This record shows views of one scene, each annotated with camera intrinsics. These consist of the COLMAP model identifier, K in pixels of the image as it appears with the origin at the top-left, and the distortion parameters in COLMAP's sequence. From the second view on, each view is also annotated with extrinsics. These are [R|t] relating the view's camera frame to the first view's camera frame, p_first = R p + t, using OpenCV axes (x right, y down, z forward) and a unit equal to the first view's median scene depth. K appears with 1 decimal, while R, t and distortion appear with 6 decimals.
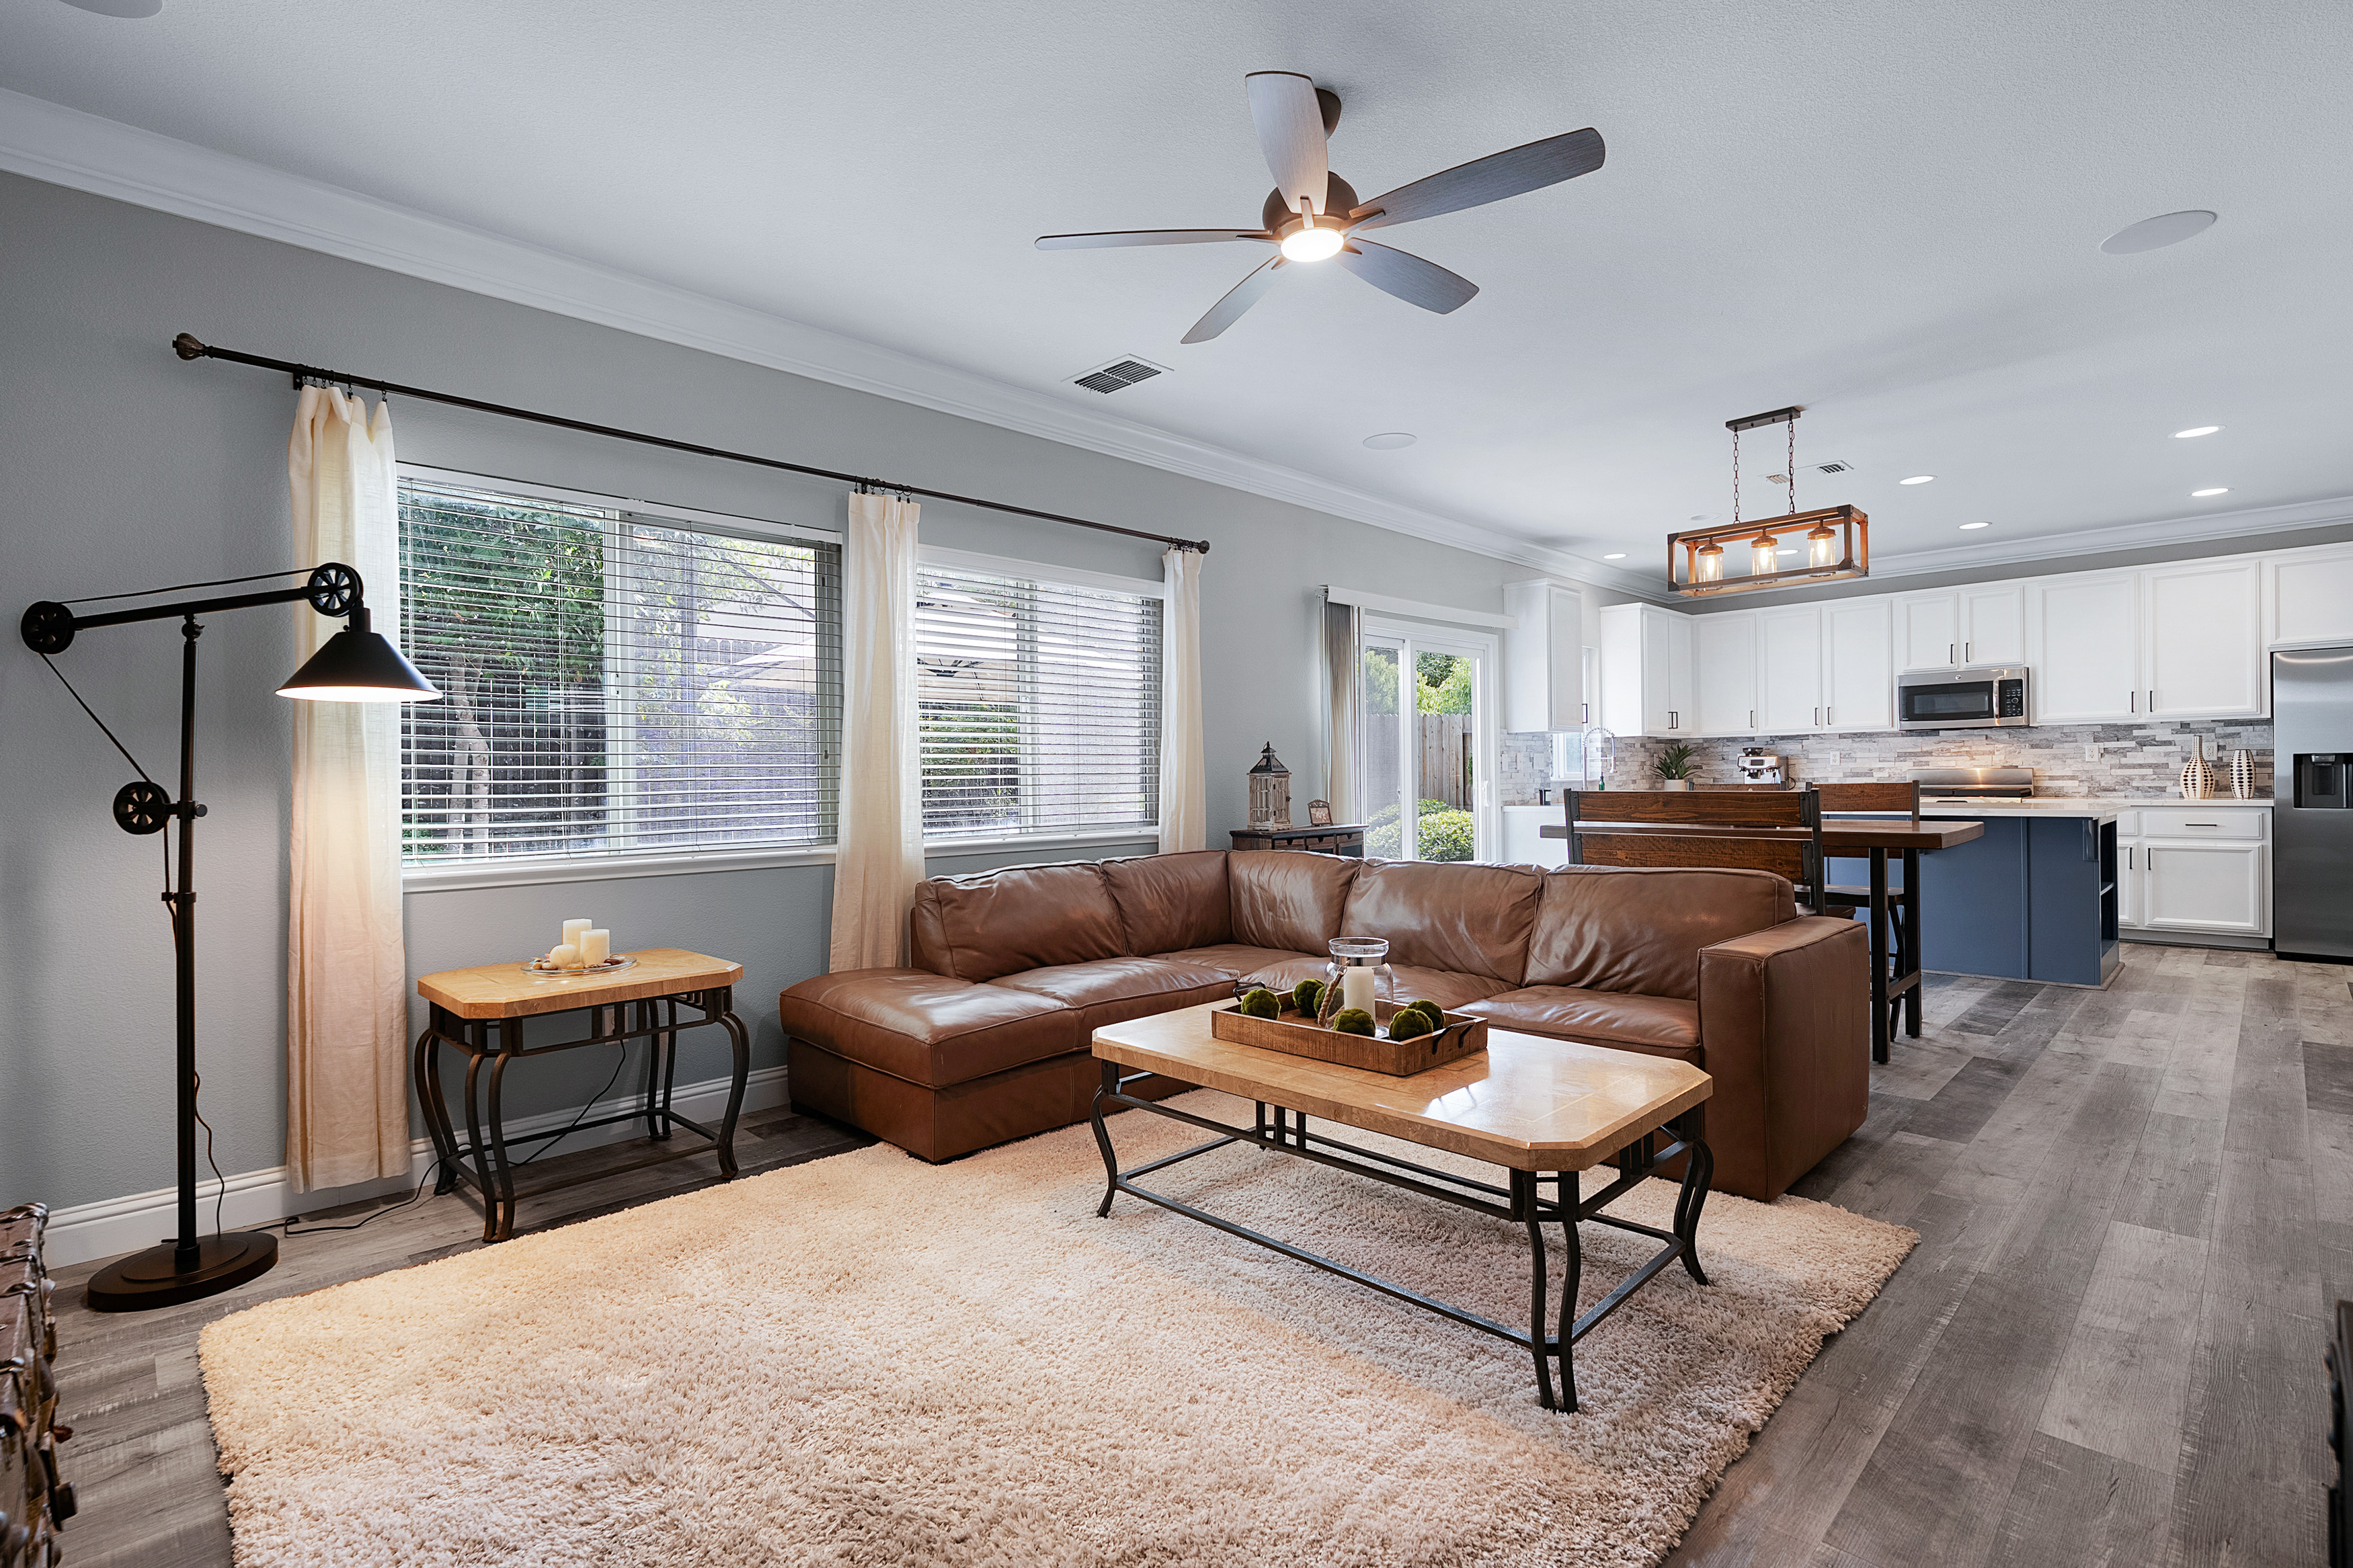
lens RADIAL K [[1104.1, 0, 1153.6], [0, 1104.1, 784.5], [0, 0, 1]] dist [0.000179, -0.000316]
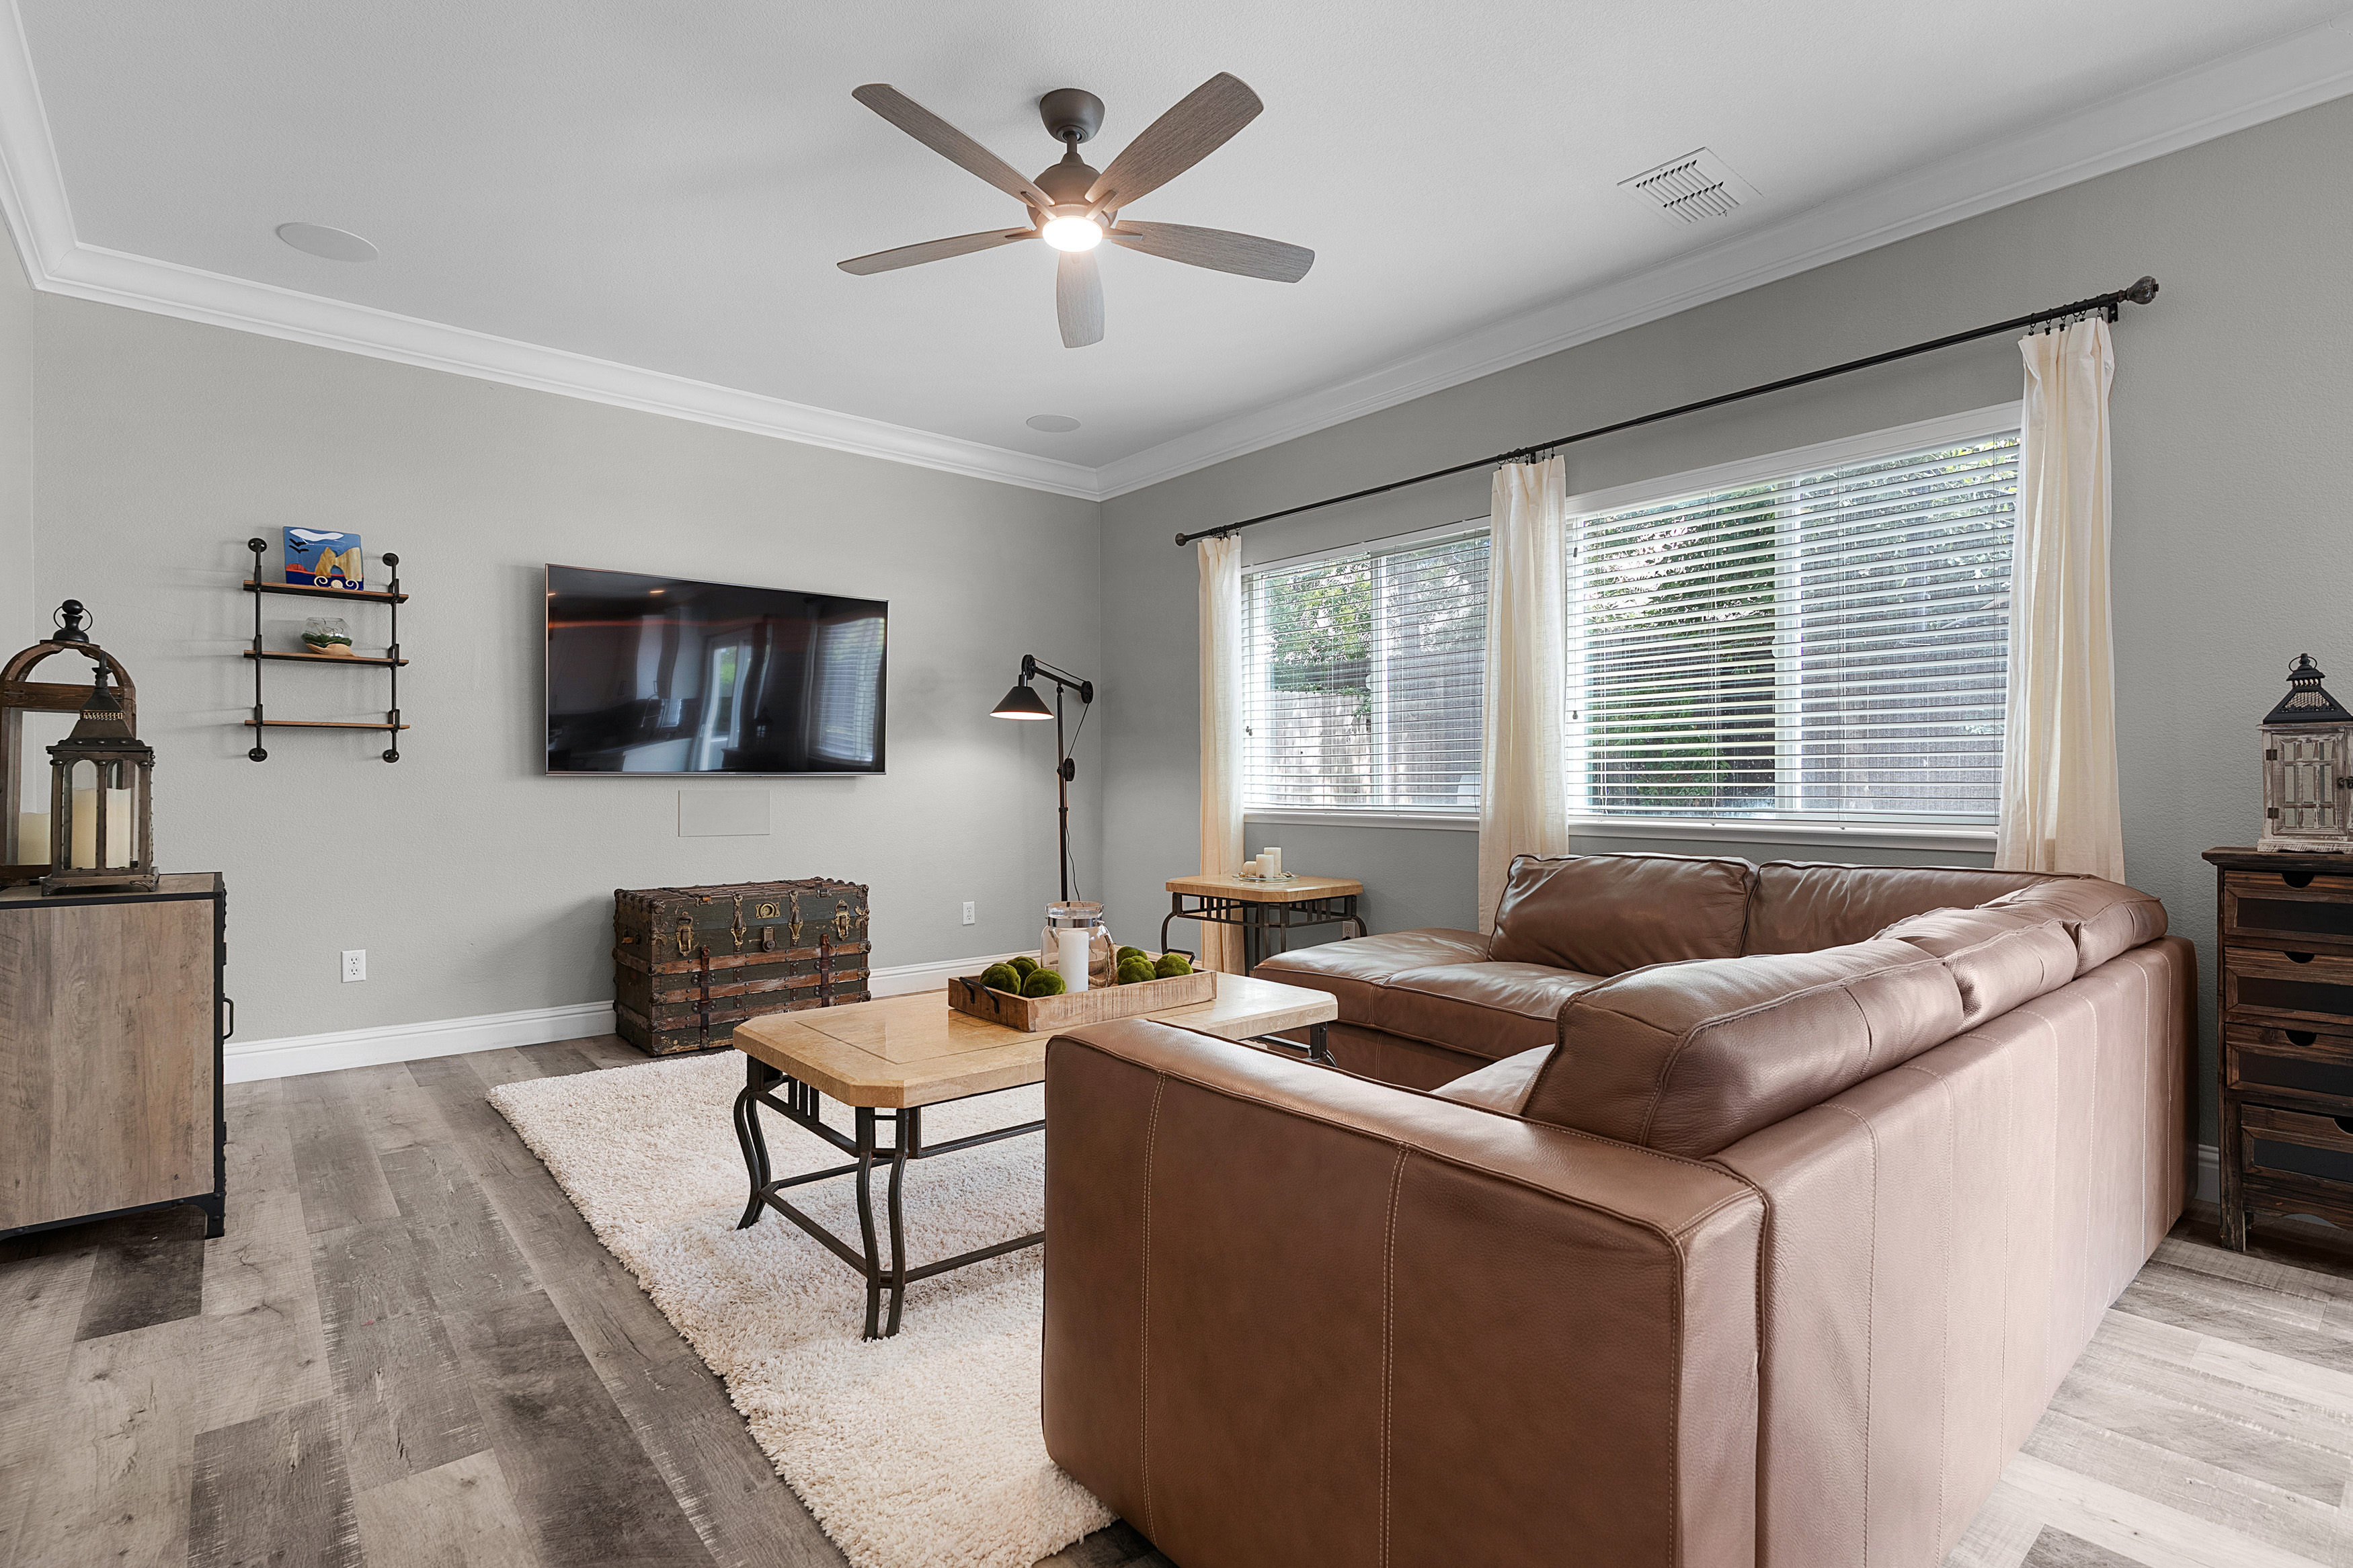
lens RADIAL K [[1109.0, 0, 1166.9], [0, 1109.0, 781.8], [0, 0, 1]] dist [-0.004014, 0.001848]
pose [[-0.074812, 0.013106, -0.997112, 0.443510], [-0.001590, 0.999911, 0.013262, 0.006163], [0.997196, 0.002578, -0.074785, 0.433074]]
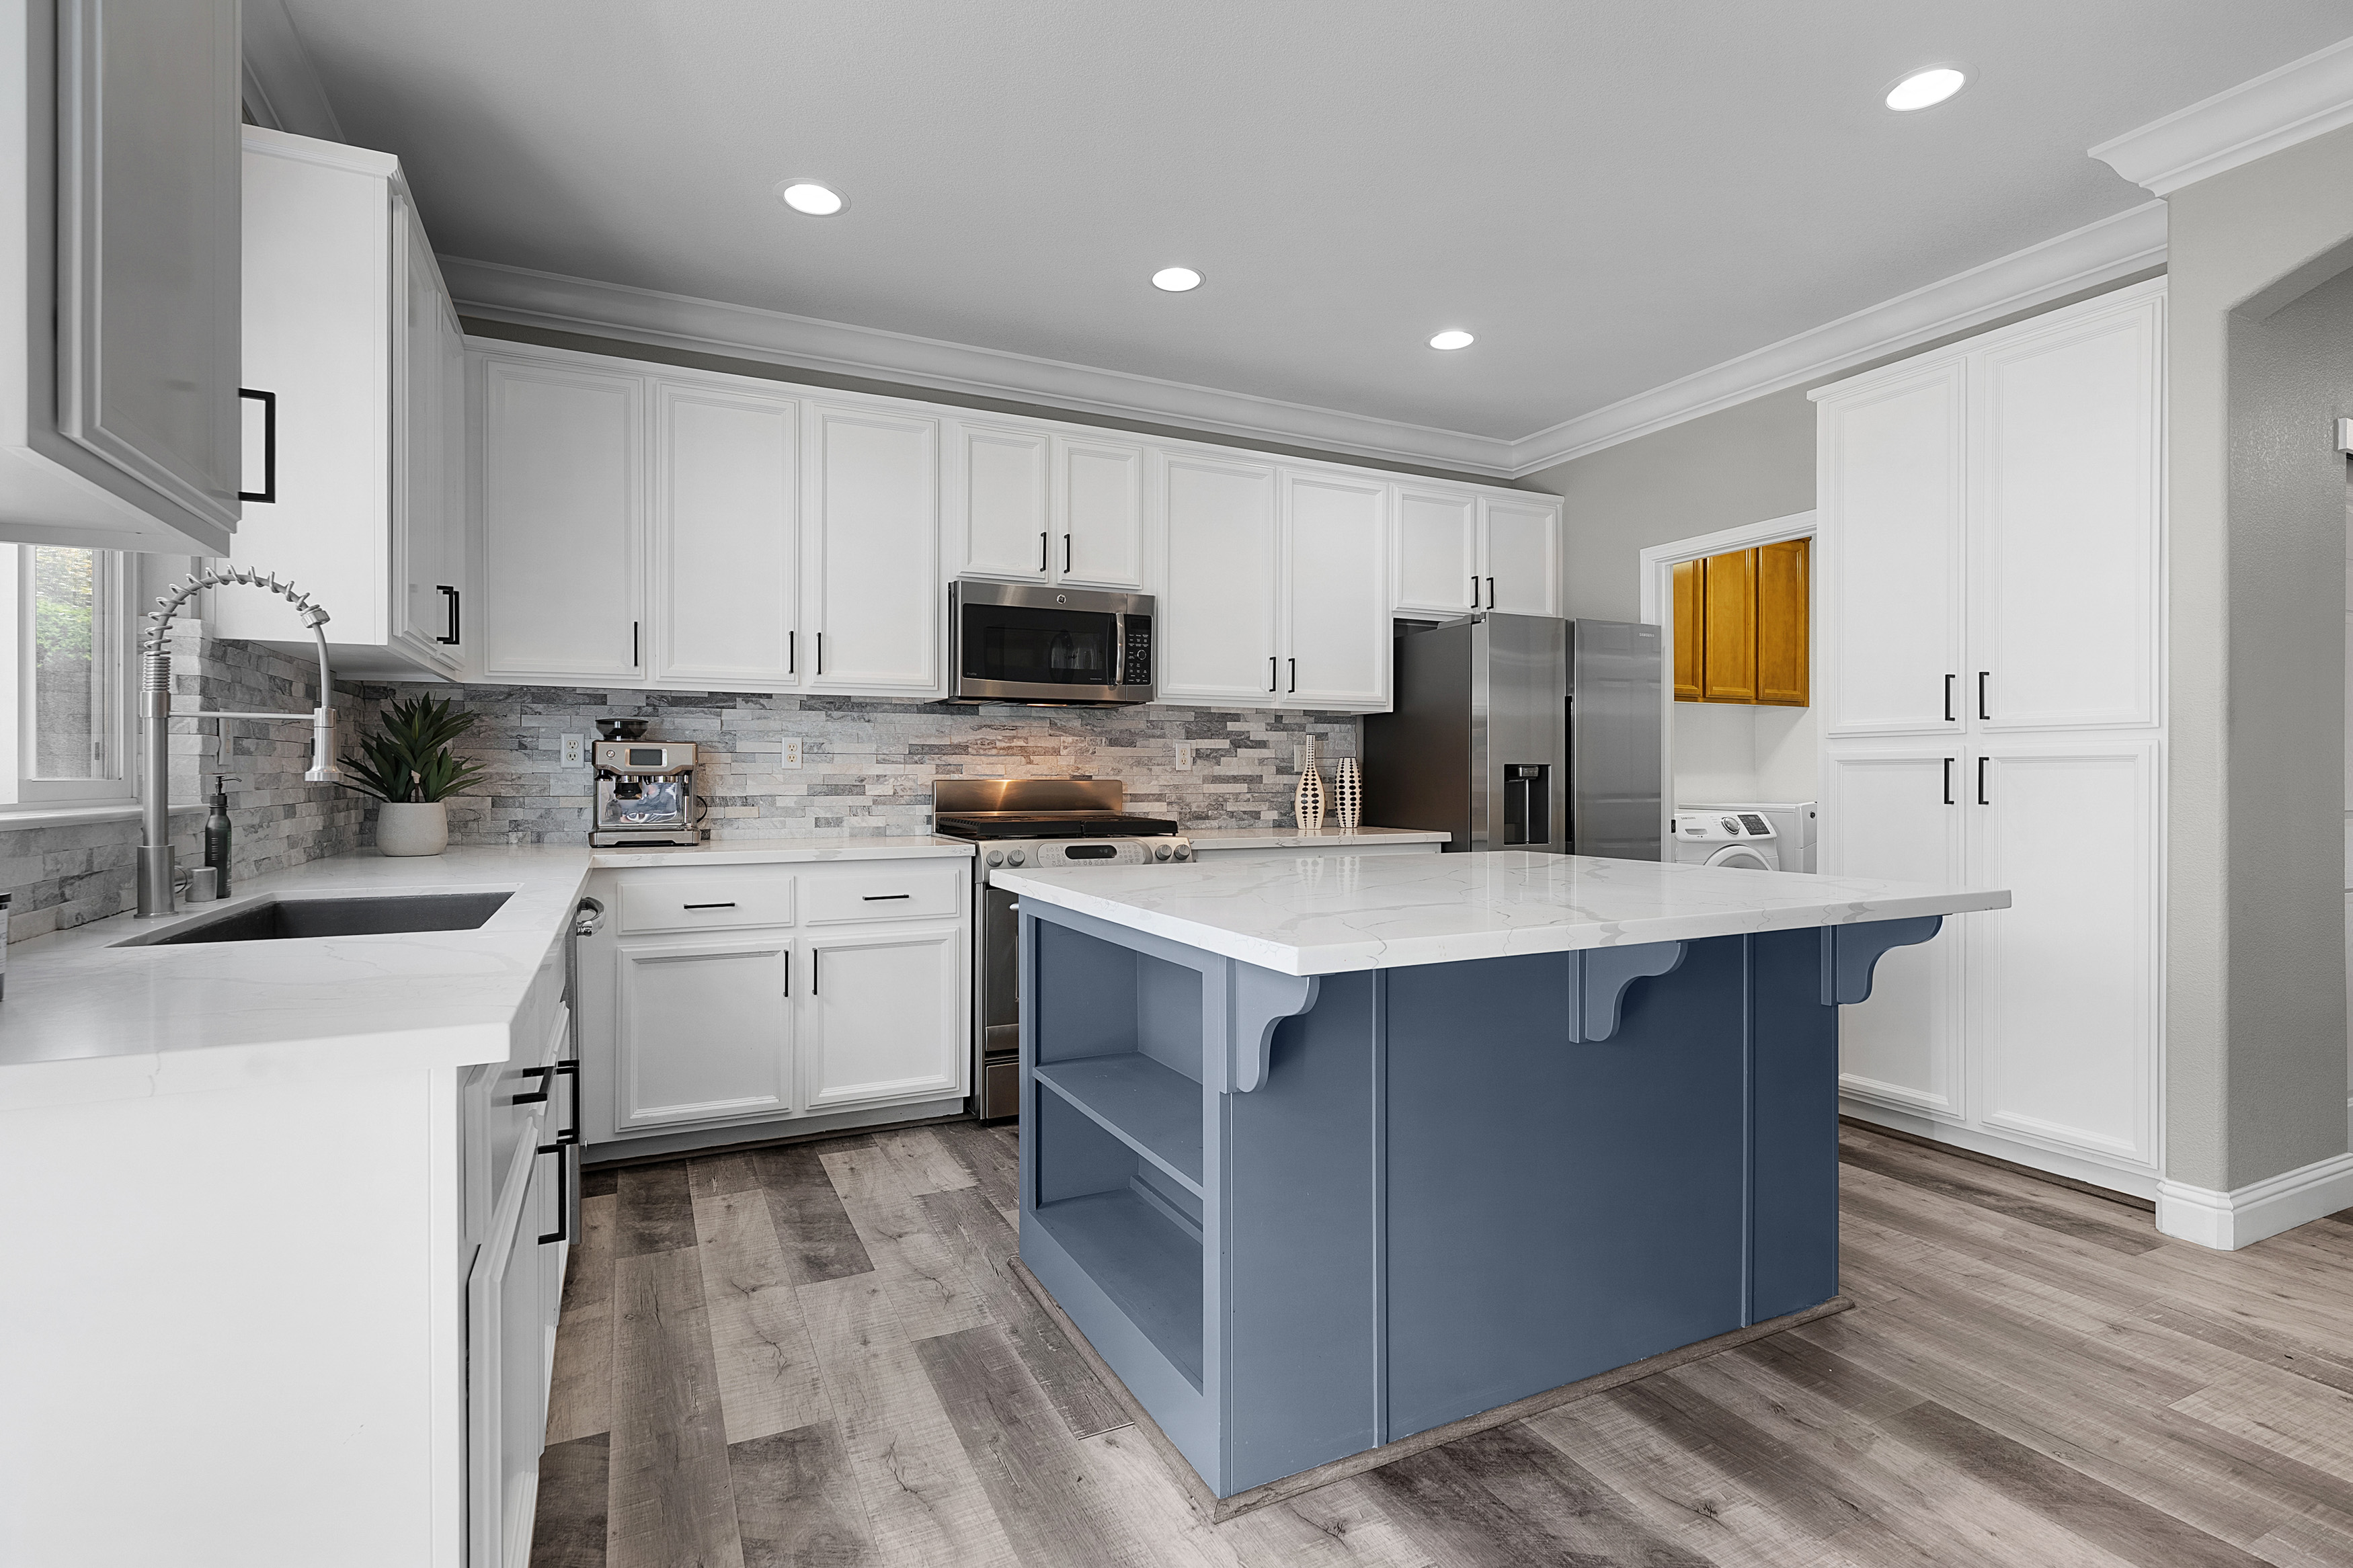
lens RADIAL K [[1109.0, 0, 1172.5], [0, 1109.0, 784.0], [0, 0, 1]] dist [-0.004014, 0.001848]
pose [[0.306839, 0.006009, 0.951742, 0.284832], [0.000181, 0.999980, -0.006372, -0.010067], [-0.951761, 0.002128, 0.306832, 0.858329]]
